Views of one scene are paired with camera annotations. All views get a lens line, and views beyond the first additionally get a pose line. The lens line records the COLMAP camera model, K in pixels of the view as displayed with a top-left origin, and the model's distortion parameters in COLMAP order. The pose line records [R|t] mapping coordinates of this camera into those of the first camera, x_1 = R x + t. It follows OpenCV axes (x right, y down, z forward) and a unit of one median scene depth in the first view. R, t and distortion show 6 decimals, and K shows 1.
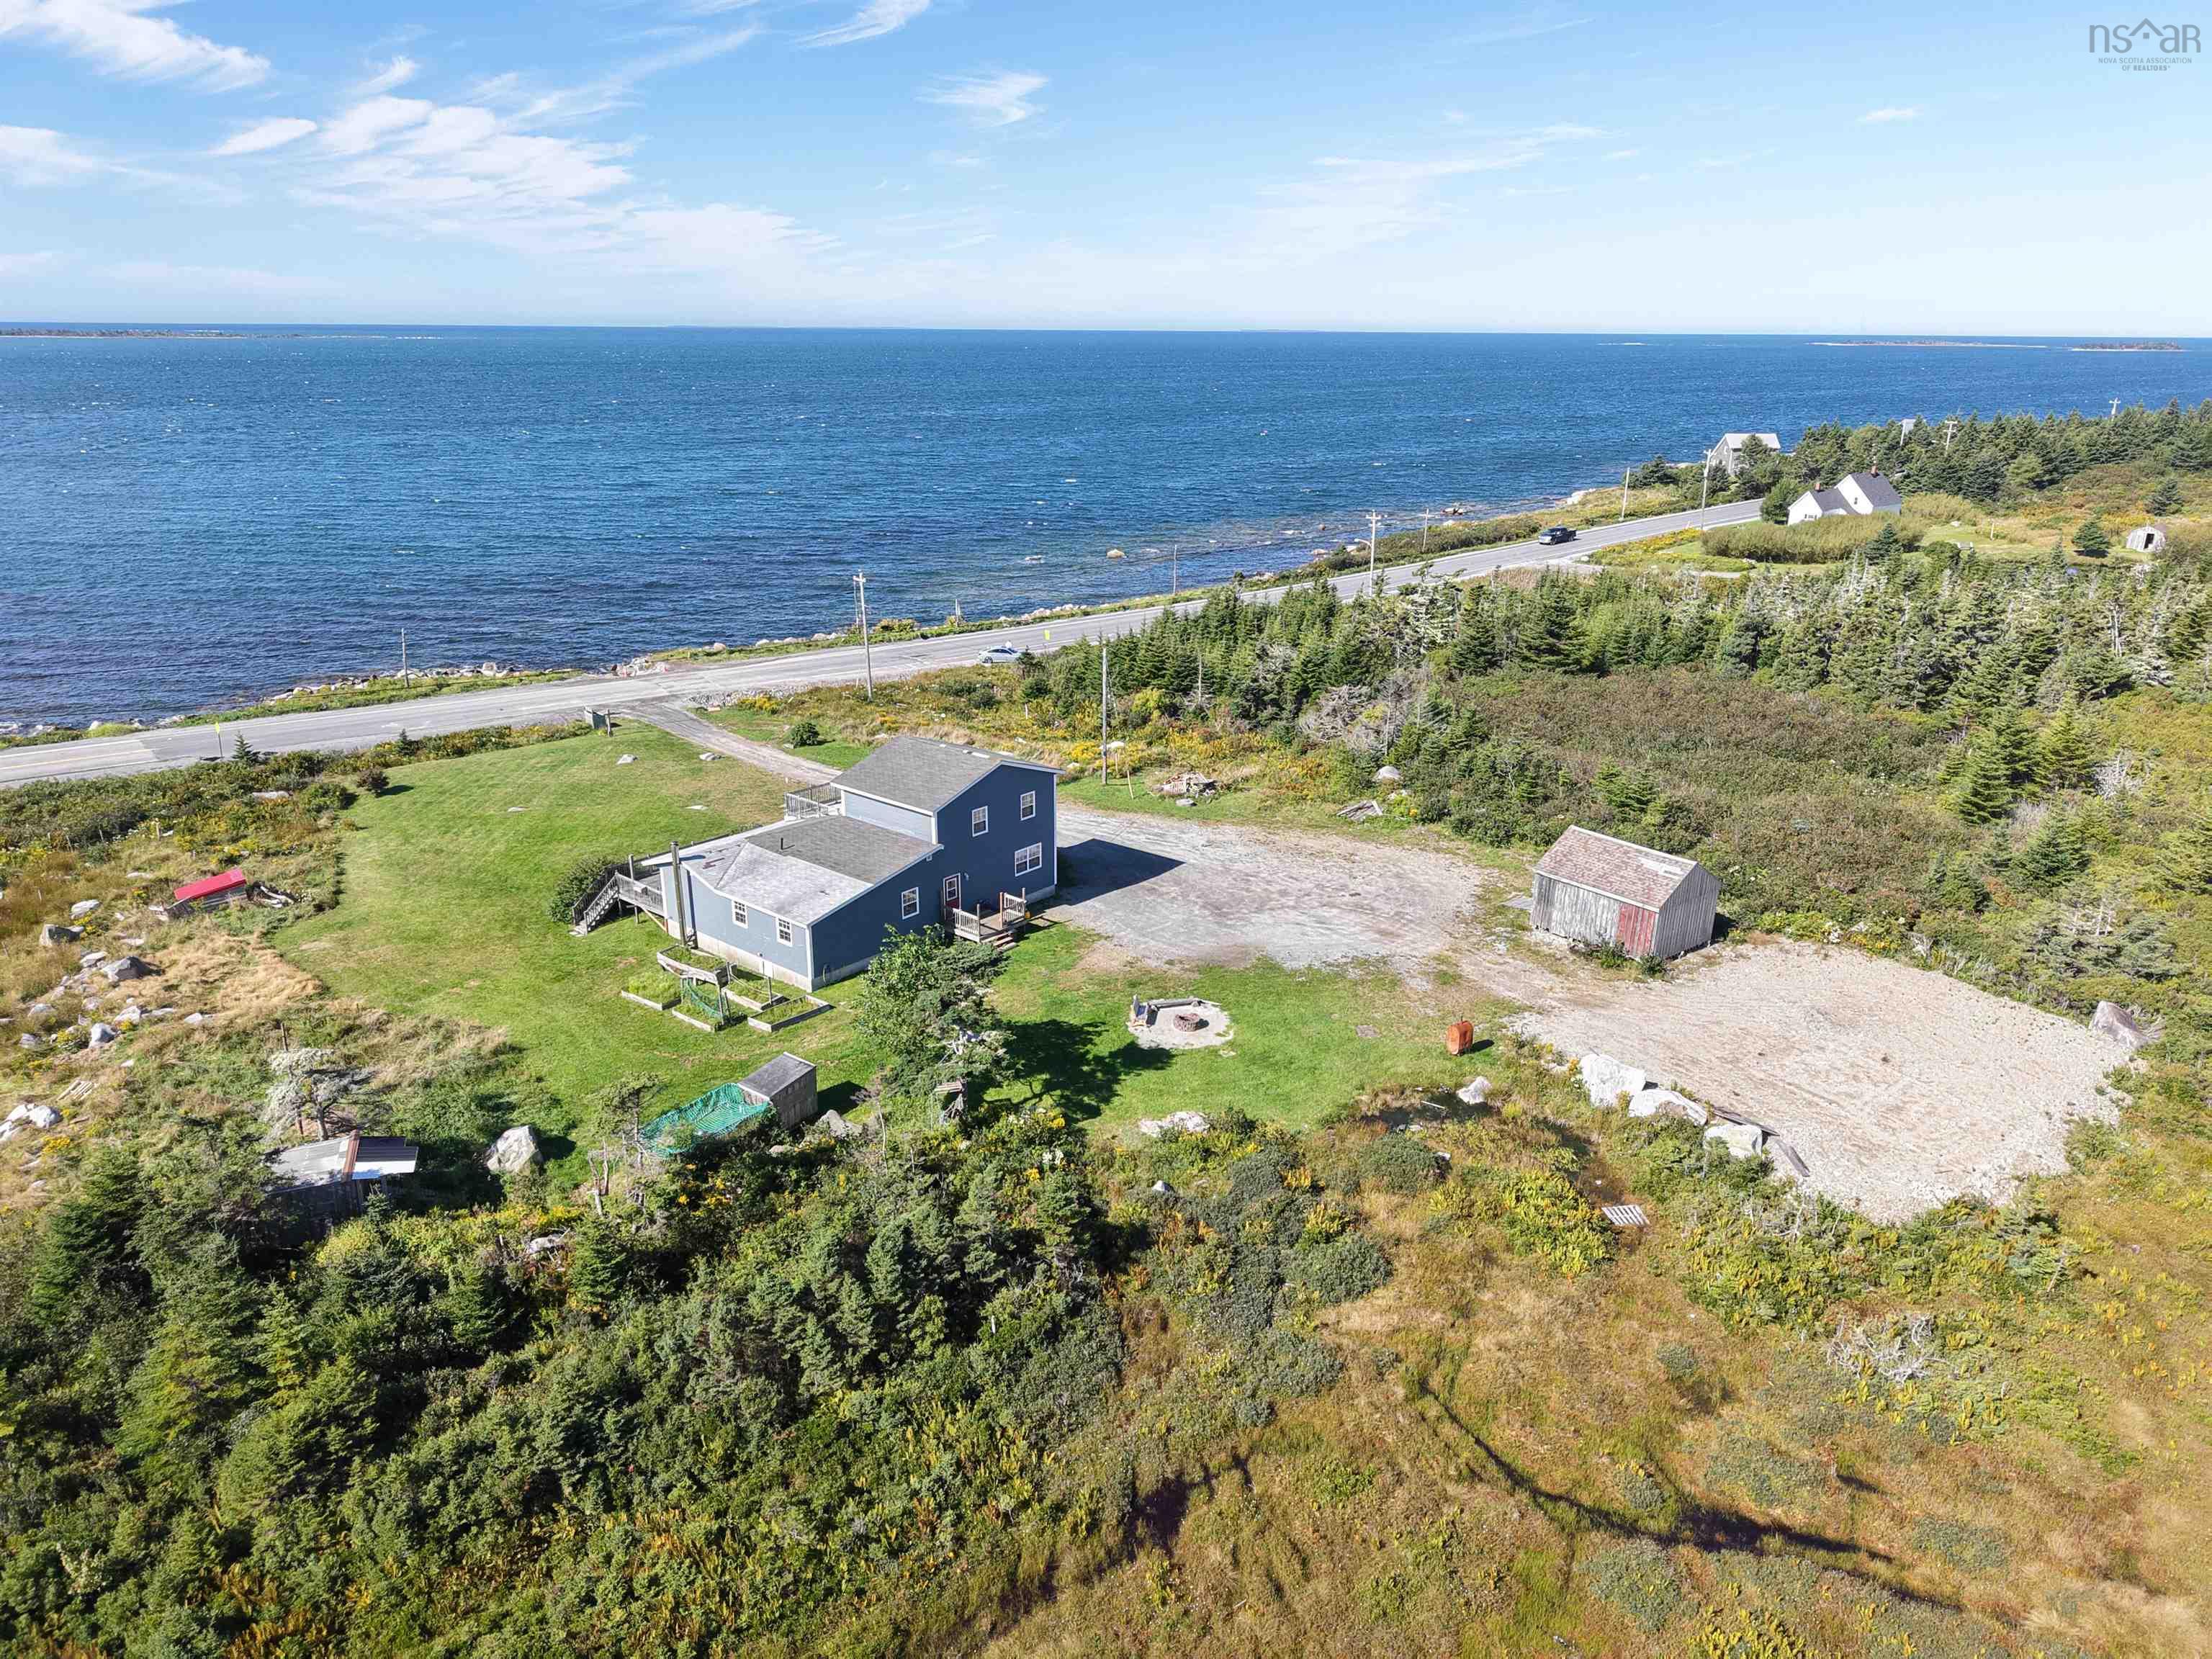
lens RADIAL K [[1491.8, 0, 1090.5], [0, 1491.8, 831.6], [0, 0, 1]] dist [0.031645, -0.034636]
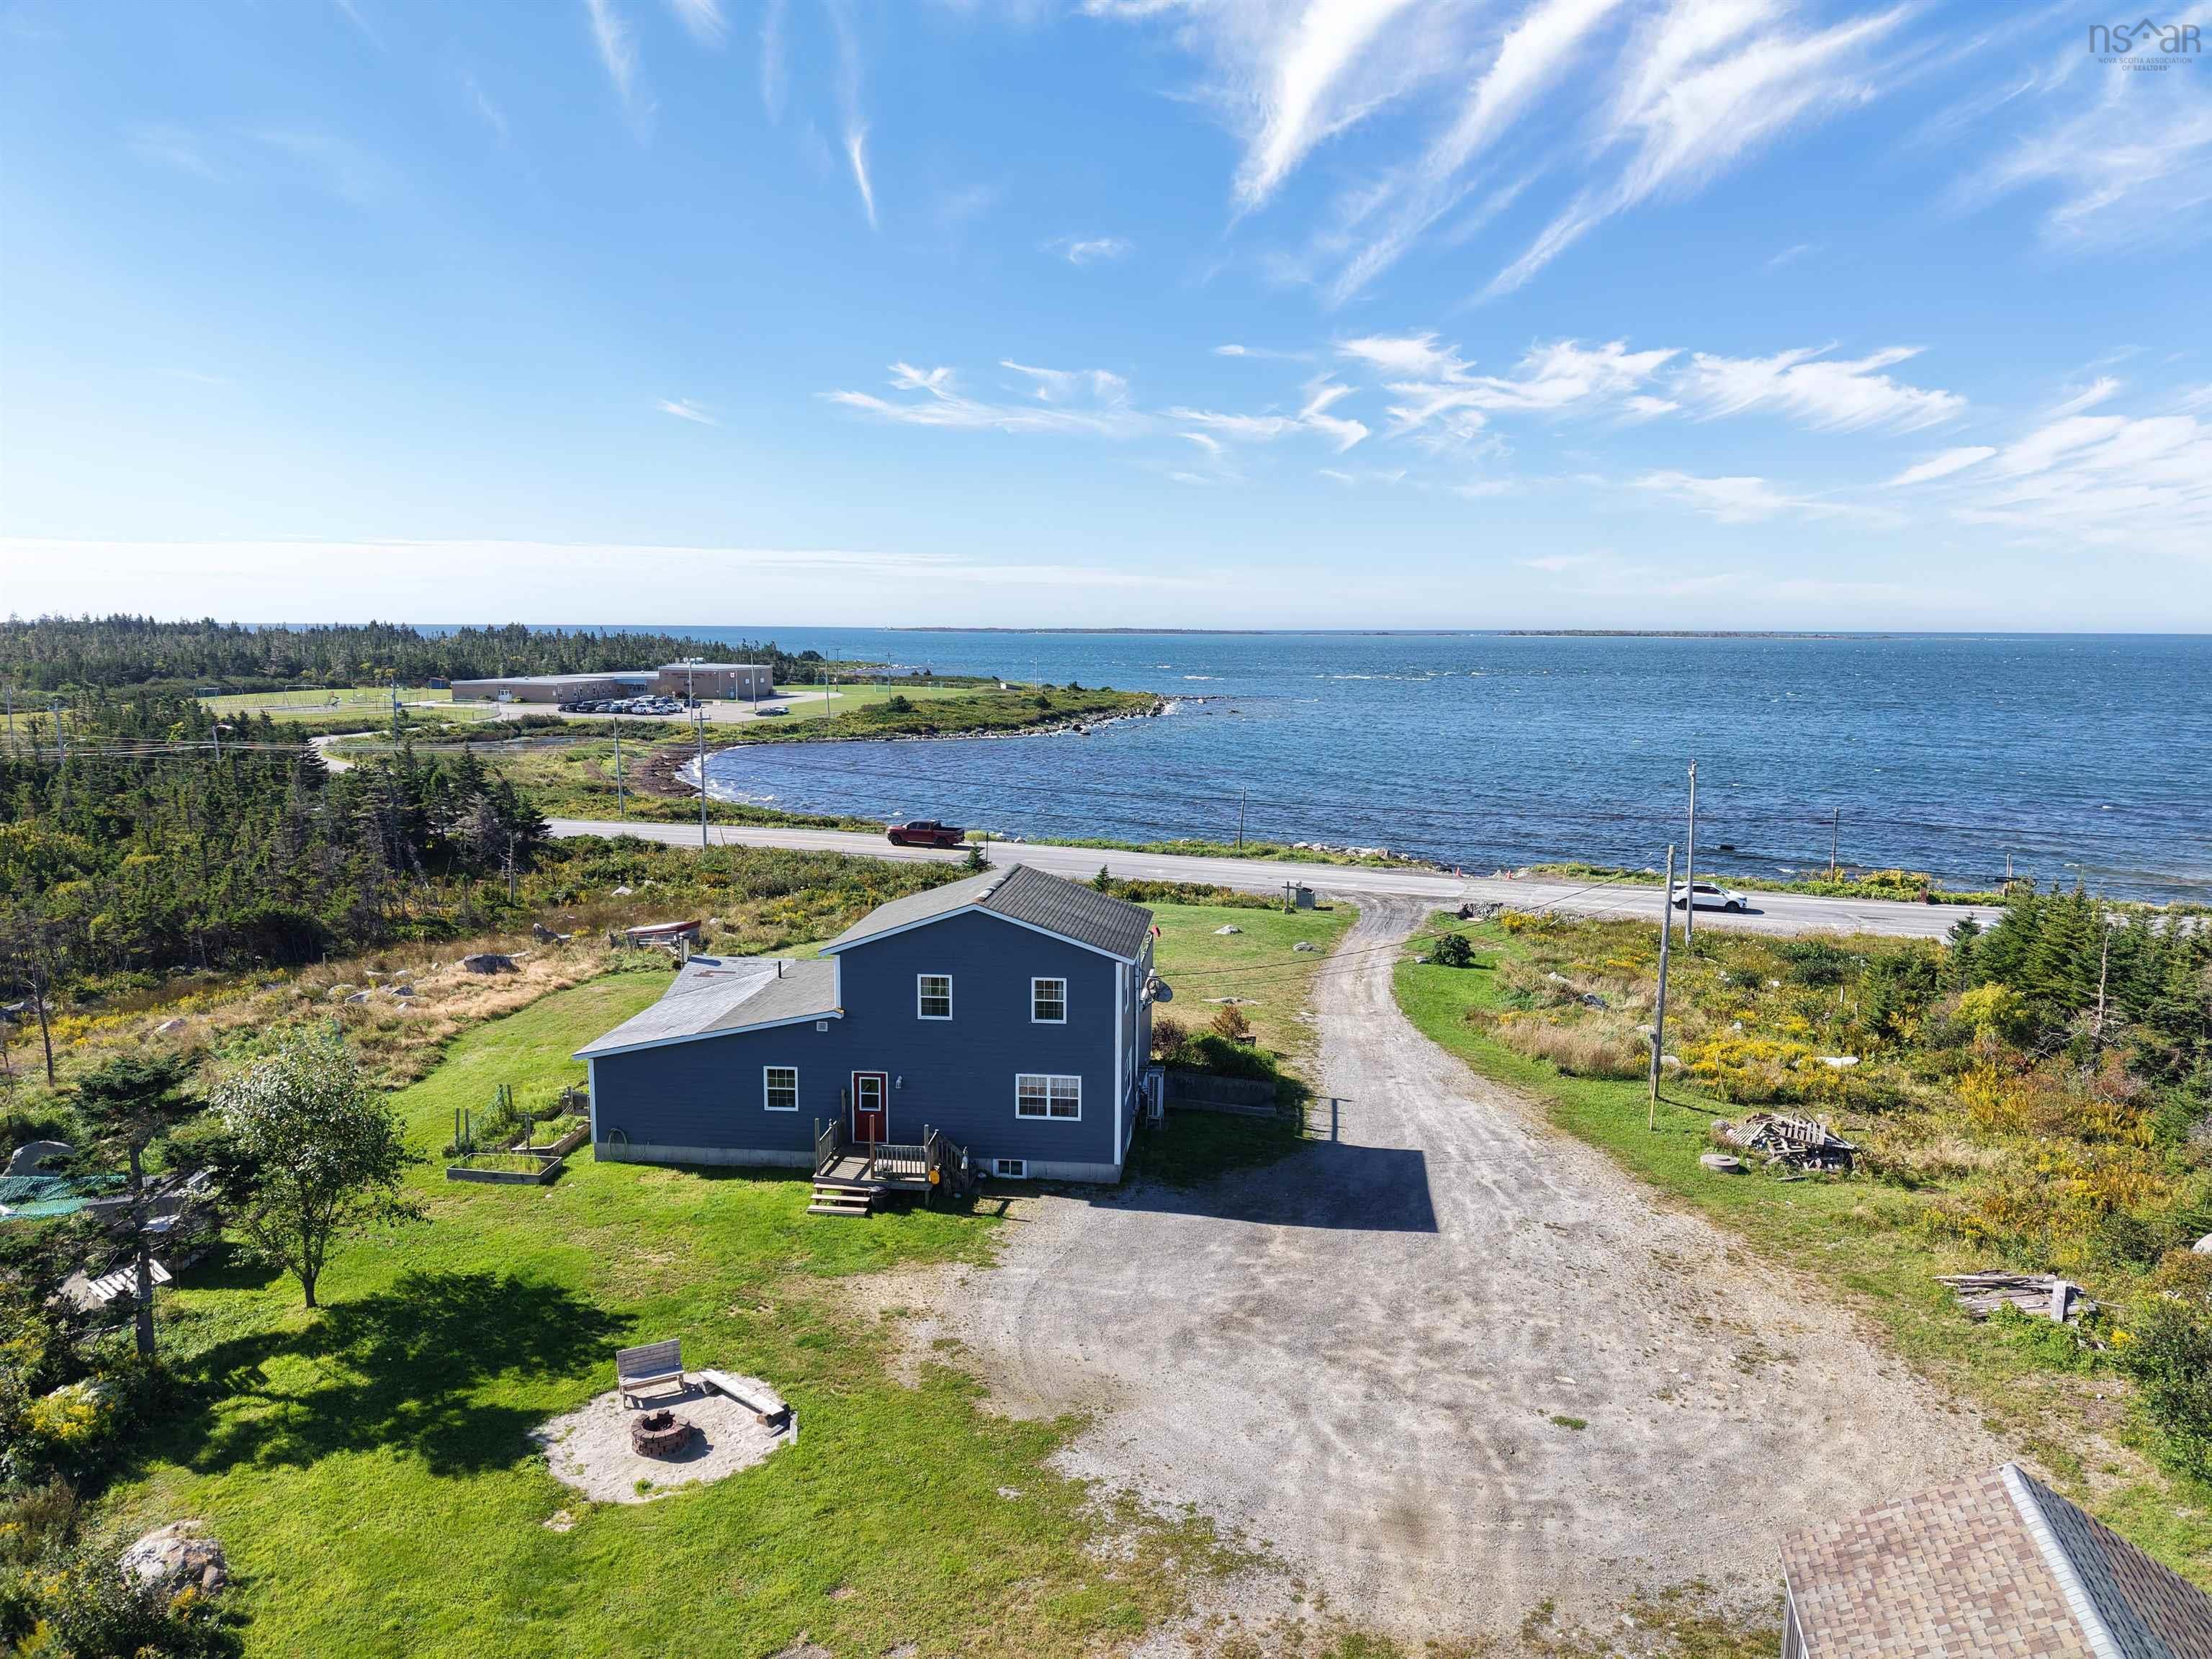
lens RADIAL K [[1491.8, 0, 1123.1], [0, 1491.8, 841.8], [0, 0, 1]] dist [0.031645, -0.034636]
pose [[0.577783, 0.115156, -0.808026, 0.431285], [-0.265517, 0.962667, -0.052665, -0.053771], [0.771795, 0.244973, 0.586789, 0.676538]]
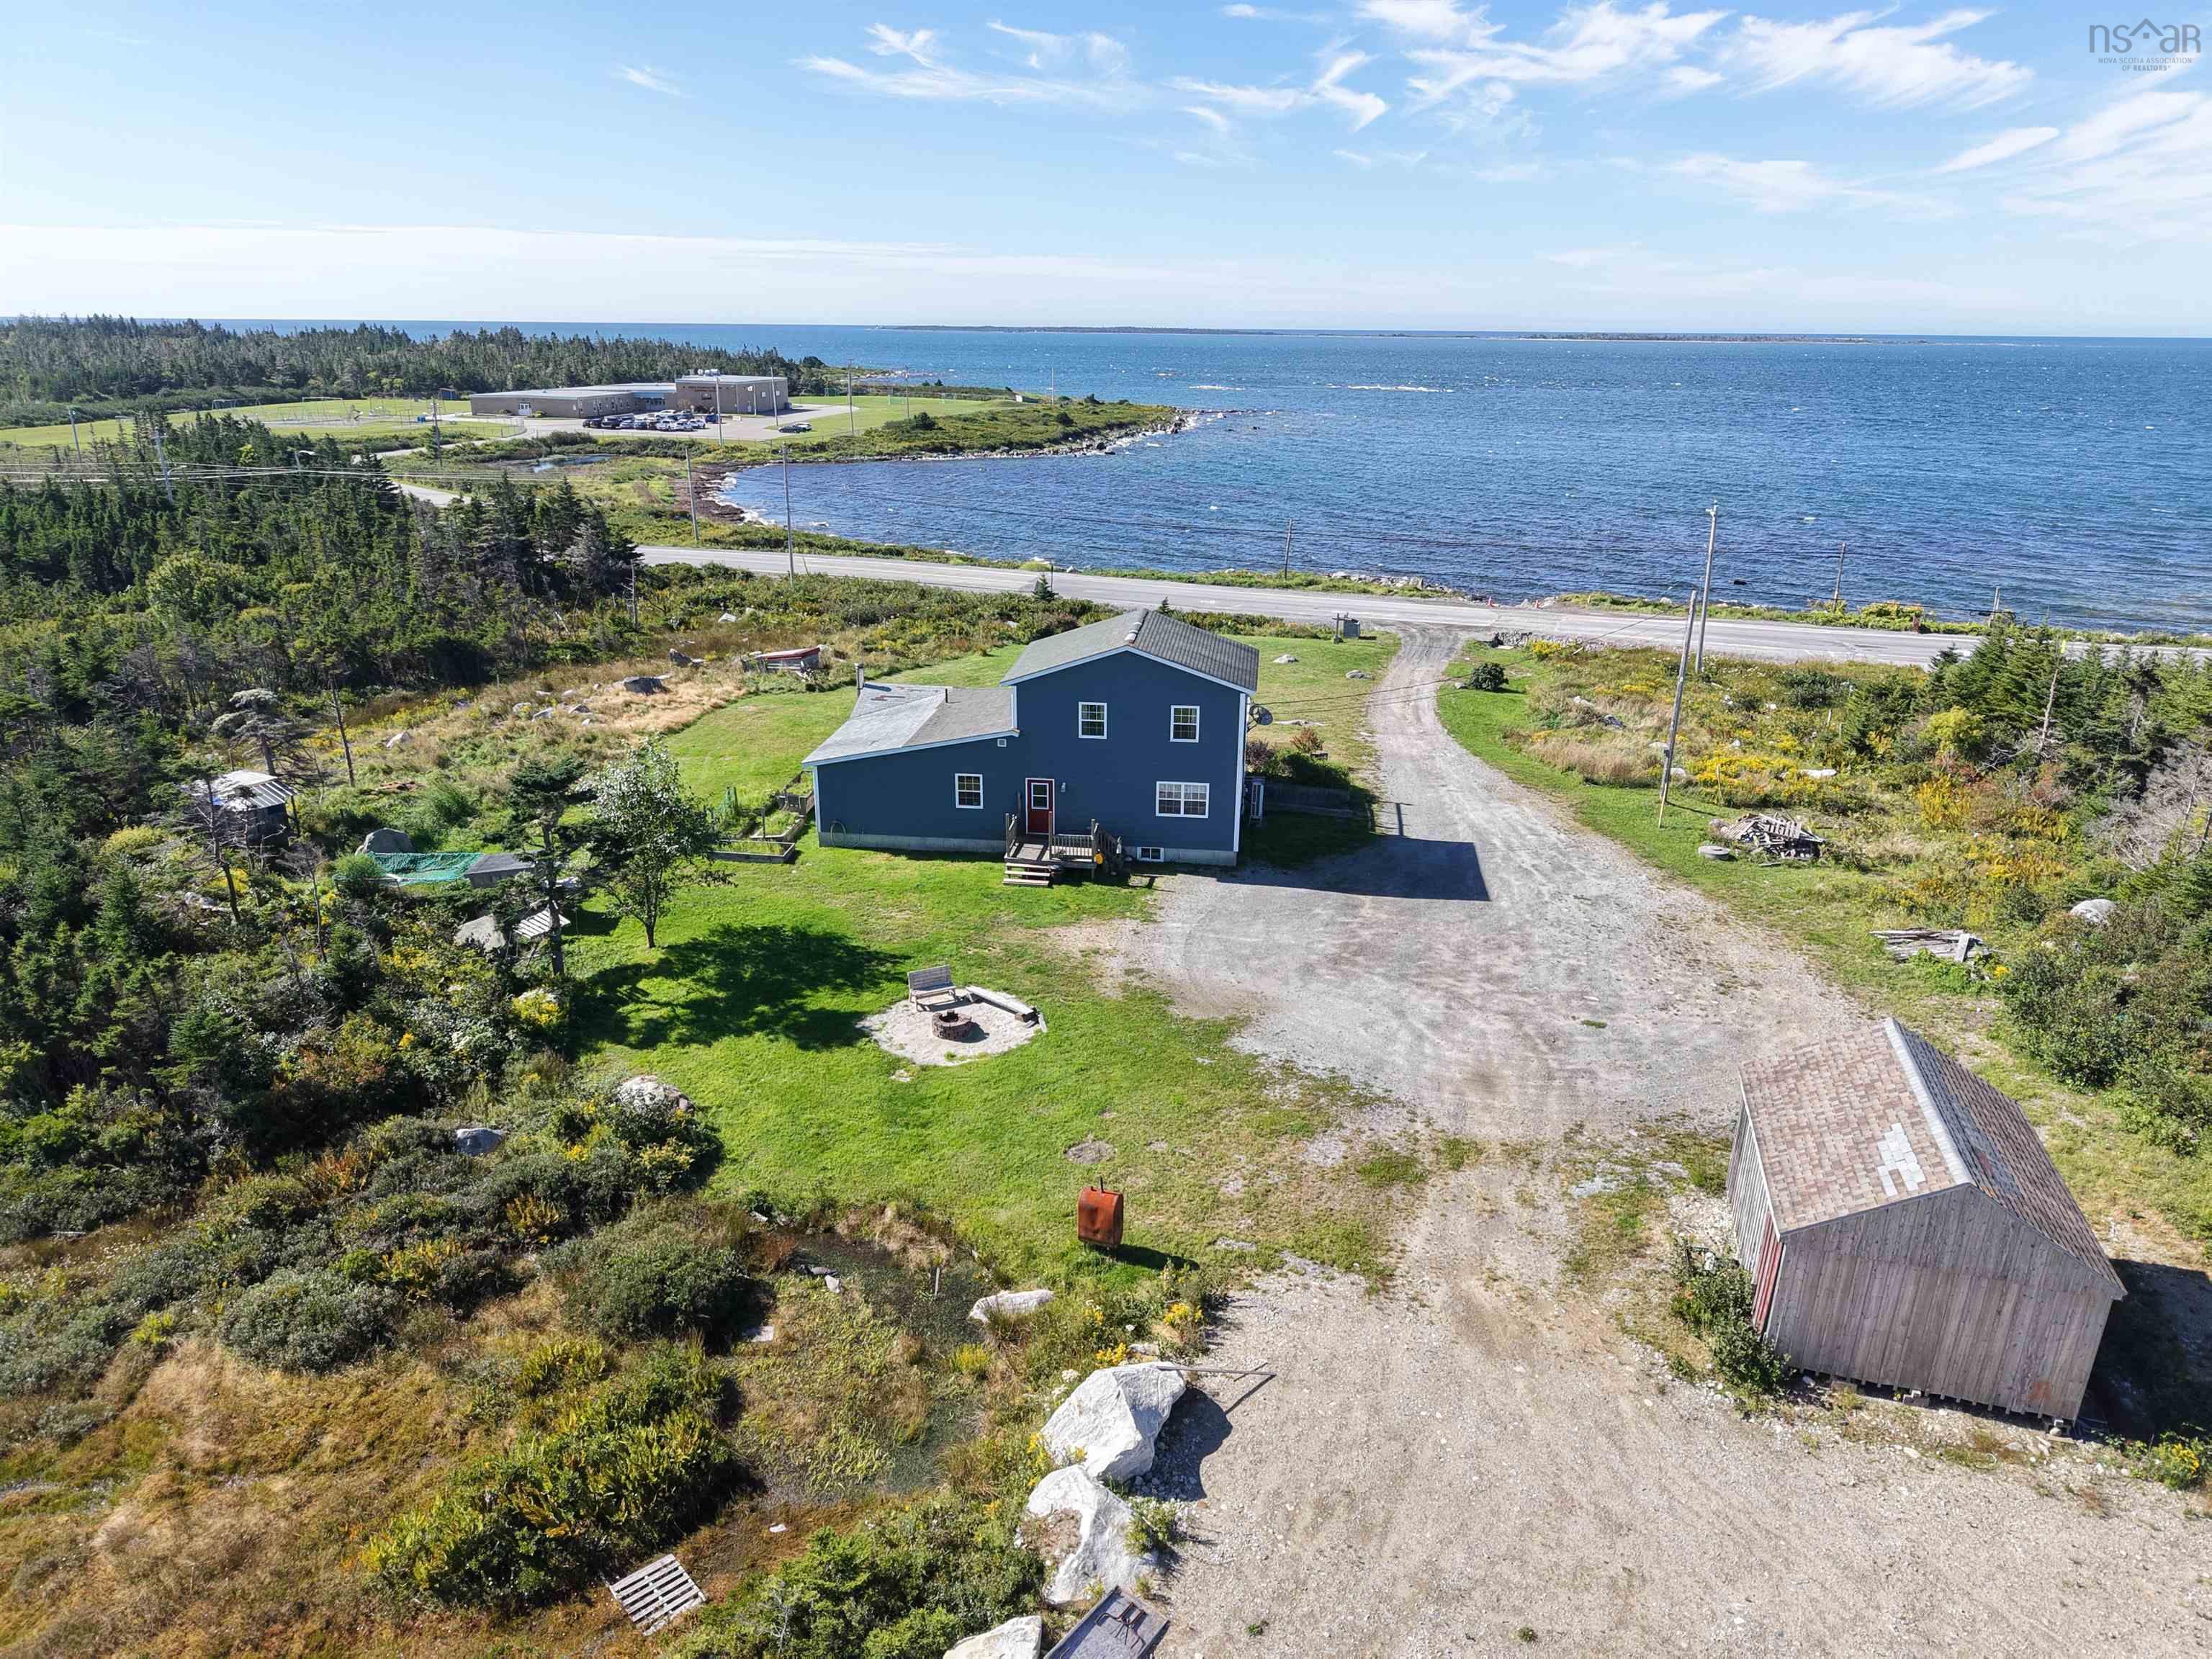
lens RADIAL K [[1491.8, 0, 1103.5], [0, 1491.8, 811.0], [0, 0, 1]] dist [0.031645, -0.034636]
pose [[0.566948, 0.252822, -0.783997, 0.510482], [-0.268635, 0.956452, 0.114171, -0.048320], [0.778720, 0.145879, 0.610176, 0.543554]]
